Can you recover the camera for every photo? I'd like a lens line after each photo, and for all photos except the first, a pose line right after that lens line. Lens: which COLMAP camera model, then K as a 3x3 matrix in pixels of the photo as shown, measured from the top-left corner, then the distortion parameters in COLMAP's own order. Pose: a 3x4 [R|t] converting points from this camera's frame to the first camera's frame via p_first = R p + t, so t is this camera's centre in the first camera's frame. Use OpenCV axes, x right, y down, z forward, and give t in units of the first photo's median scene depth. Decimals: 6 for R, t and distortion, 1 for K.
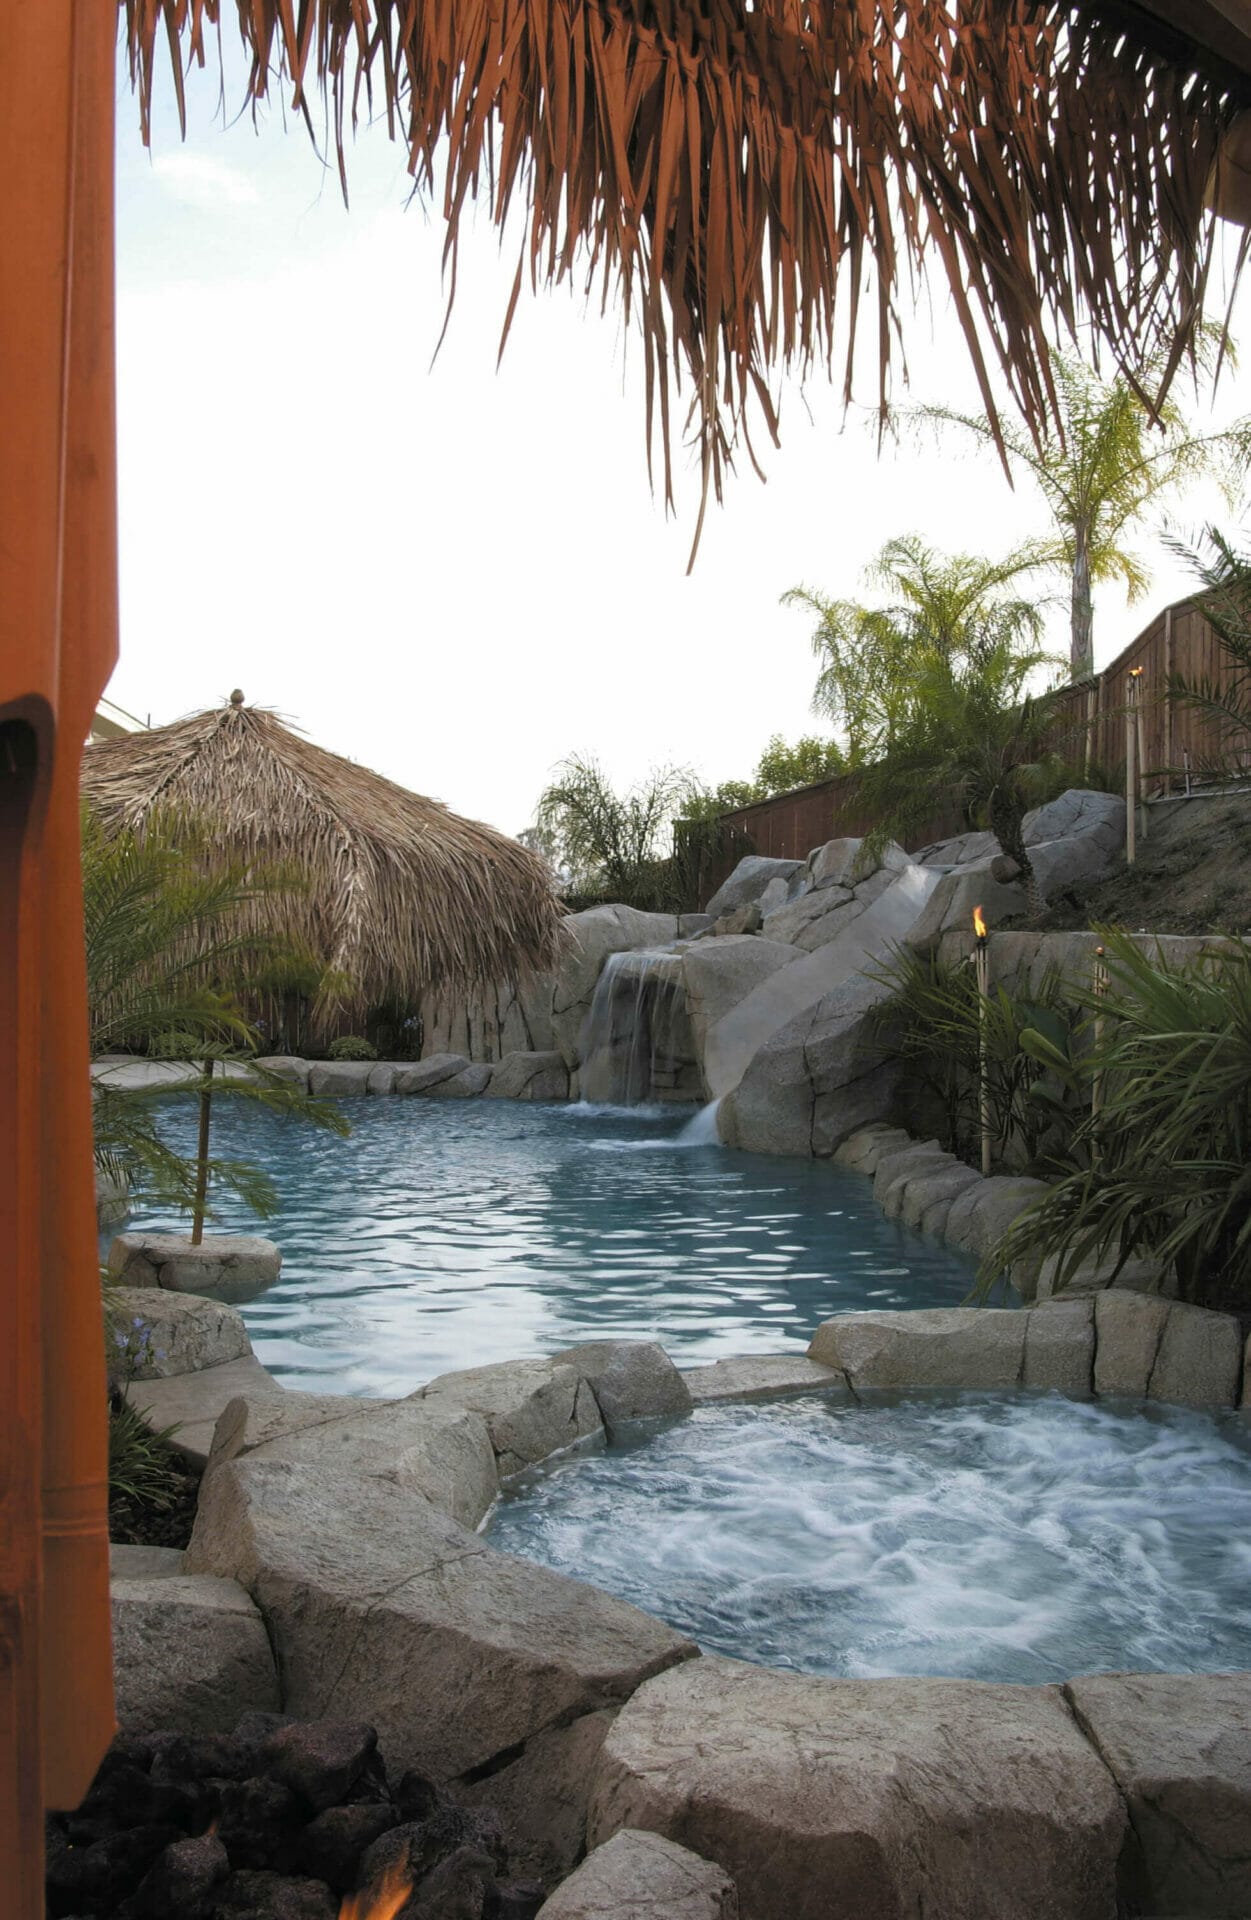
lens RADIAL K [[1704.8, 0, 543.1], [0, 1704.8, 890.2], [0, 0, 1]] dist [-0.101190, 0.091287]
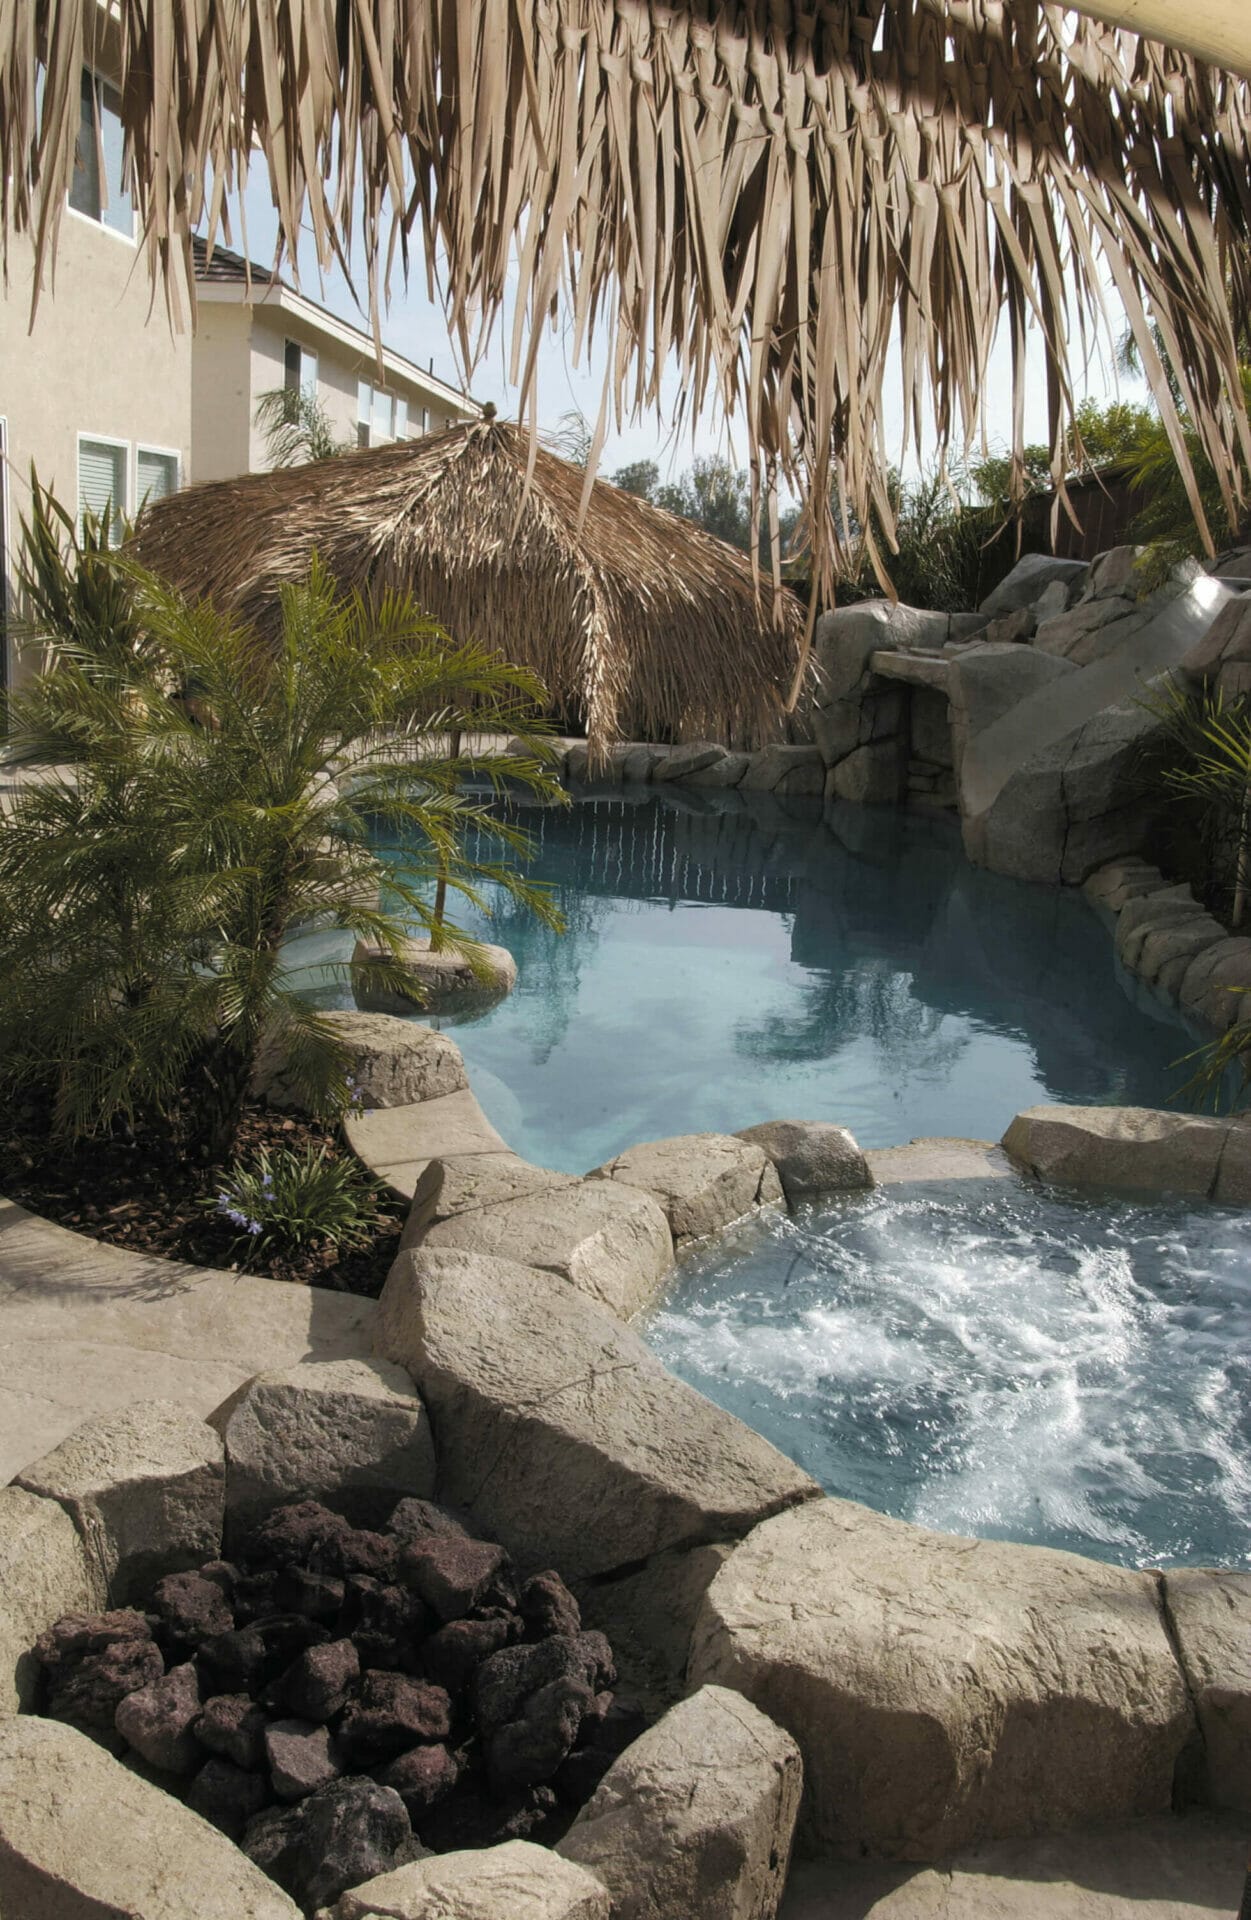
lens RADIAL K [[1704.8, 0, 543.1], [0, 1704.8, 890.2], [0, 0, 1]] dist [-0.101190, 0.091287]
pose [[0.985769, 0.067510, -0.153952, 0.055648], [-0.034522, 0.977595, 0.207643, -0.131954], [0.164521, -0.199373, 0.966014, 0.010201]]
